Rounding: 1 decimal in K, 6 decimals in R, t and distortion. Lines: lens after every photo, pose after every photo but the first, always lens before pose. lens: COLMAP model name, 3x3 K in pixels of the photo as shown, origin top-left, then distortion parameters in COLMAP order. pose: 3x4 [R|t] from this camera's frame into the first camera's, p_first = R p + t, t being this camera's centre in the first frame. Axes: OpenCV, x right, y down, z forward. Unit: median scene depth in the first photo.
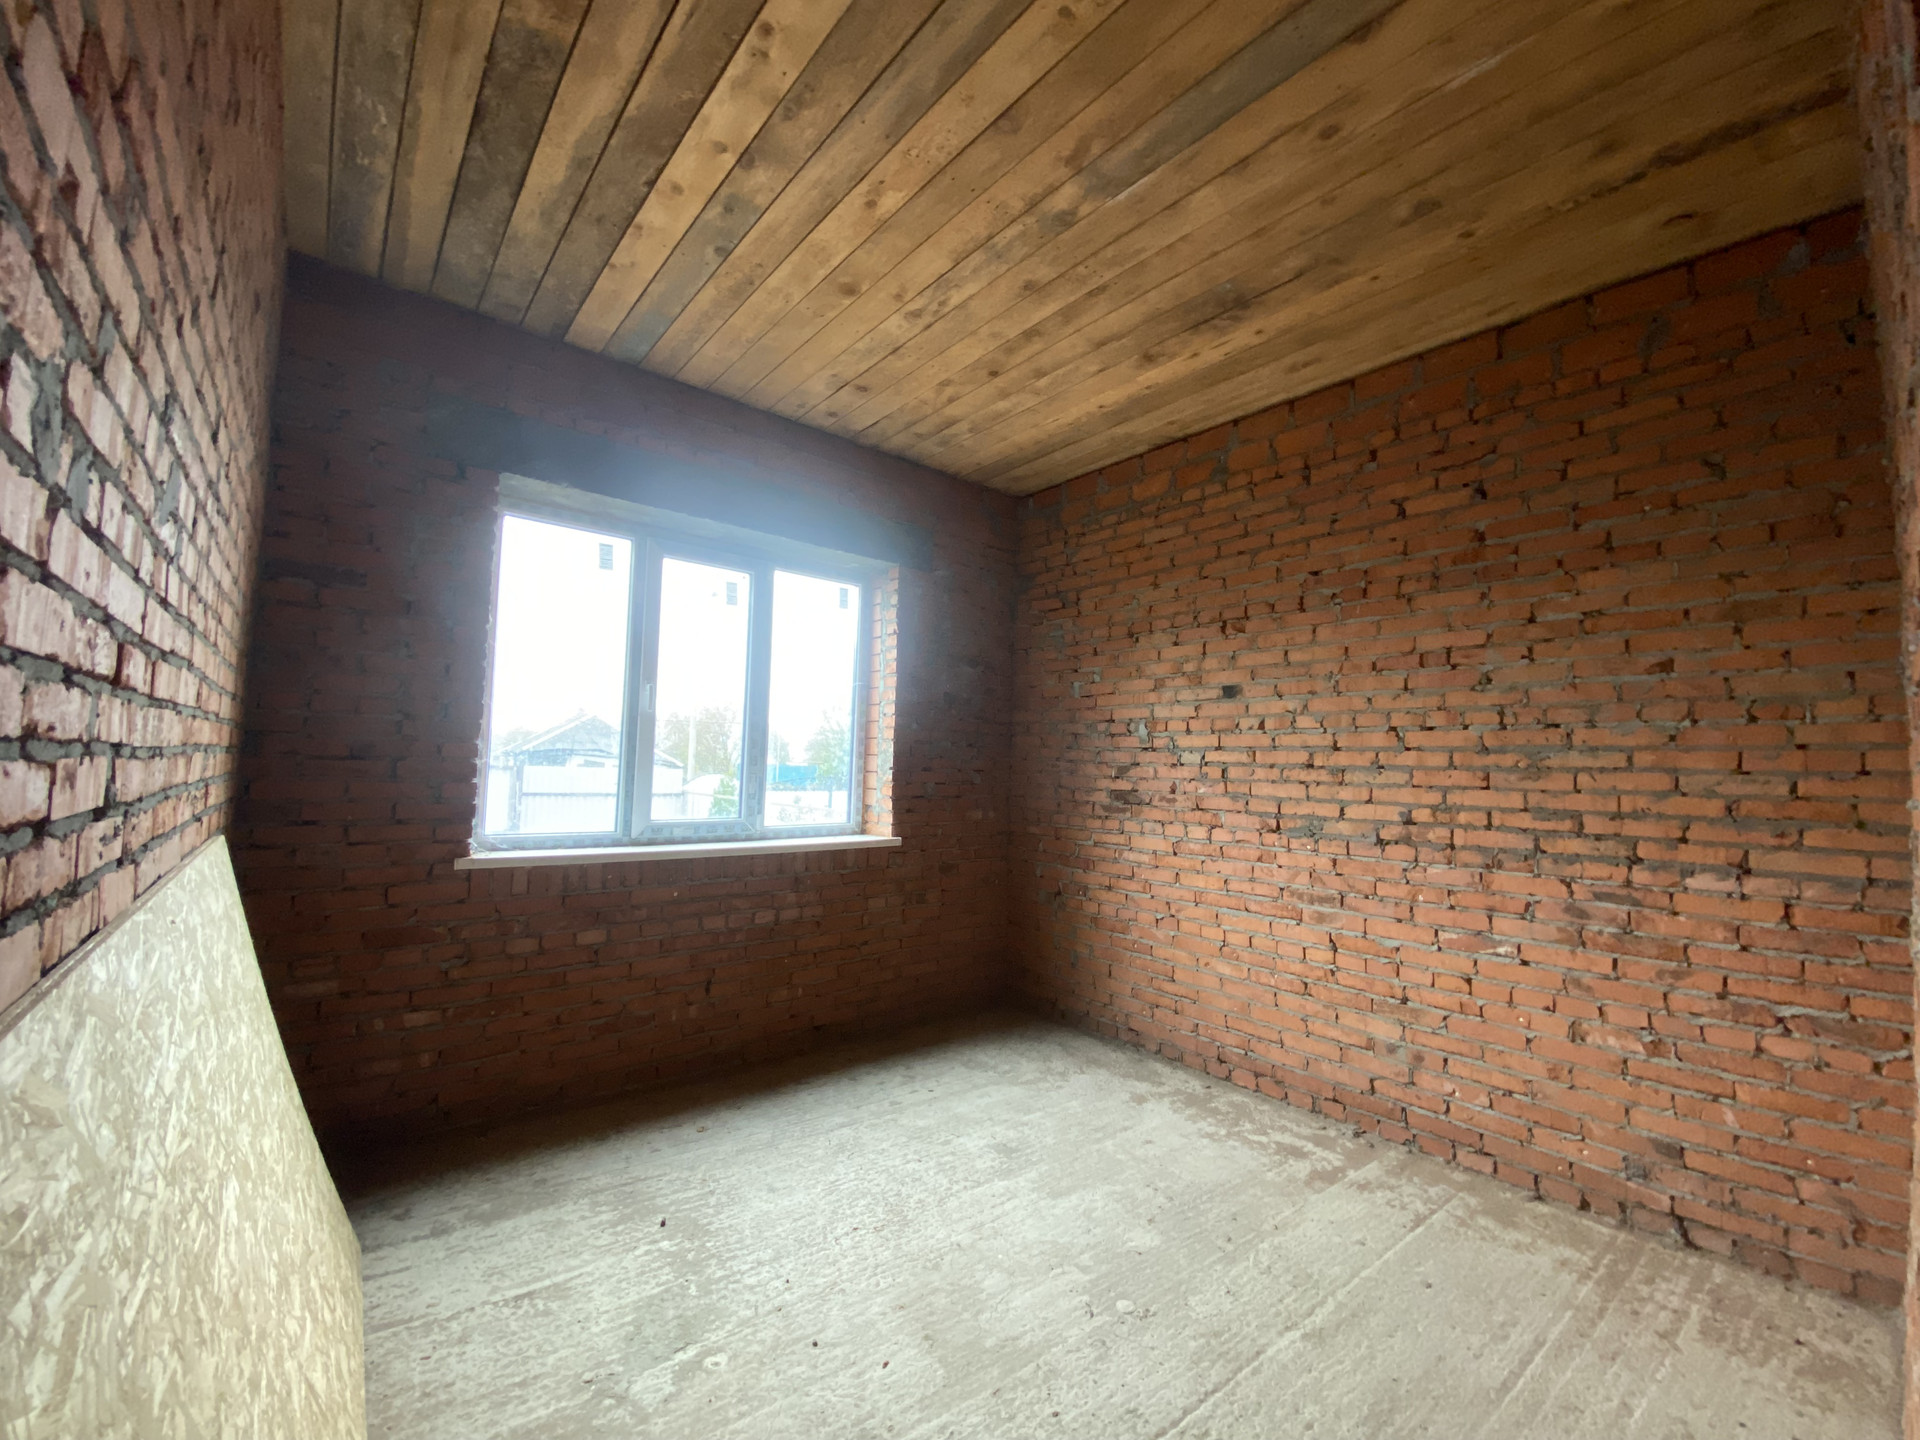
lens RADIAL K [[772.0, 0, 969.5], [0, 772.0, 725.1], [0, 0, 1]] dist [0.004839, -0.007001]
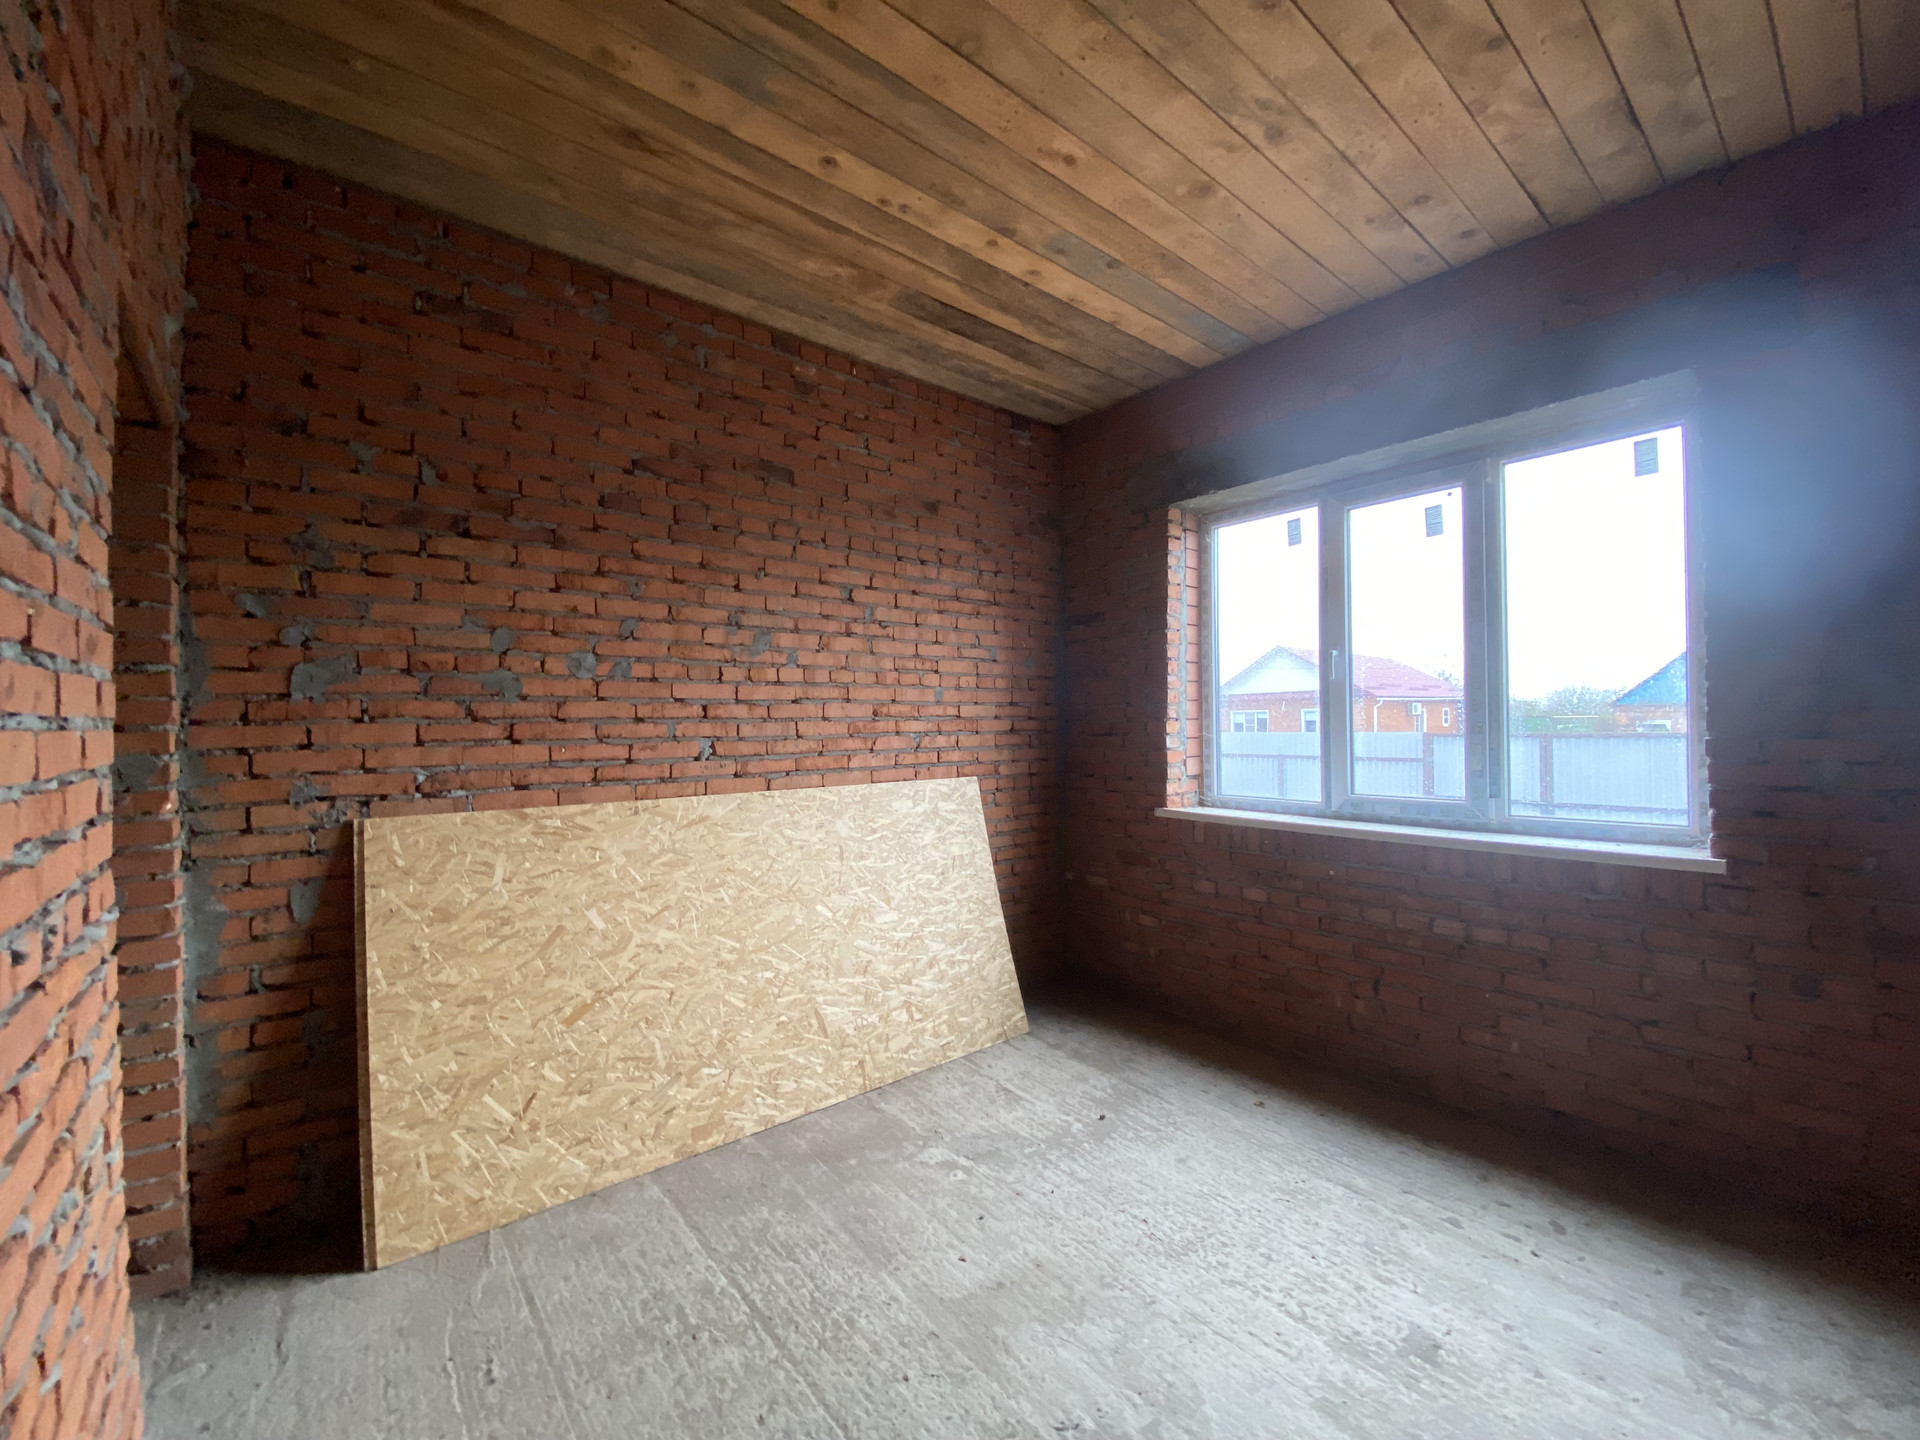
lens RADIAL K [[774.1, 0, 954.2], [0, 774.1, 725.1], [0, 0, 1]] dist [0.024857, -0.021867]
pose [[0.011839, -0.026189, -0.999587, 0.623392], [0.067300, 0.997411, -0.025335, 0.036528], [0.997663, -0.066972, 0.013571, 0.595883]]
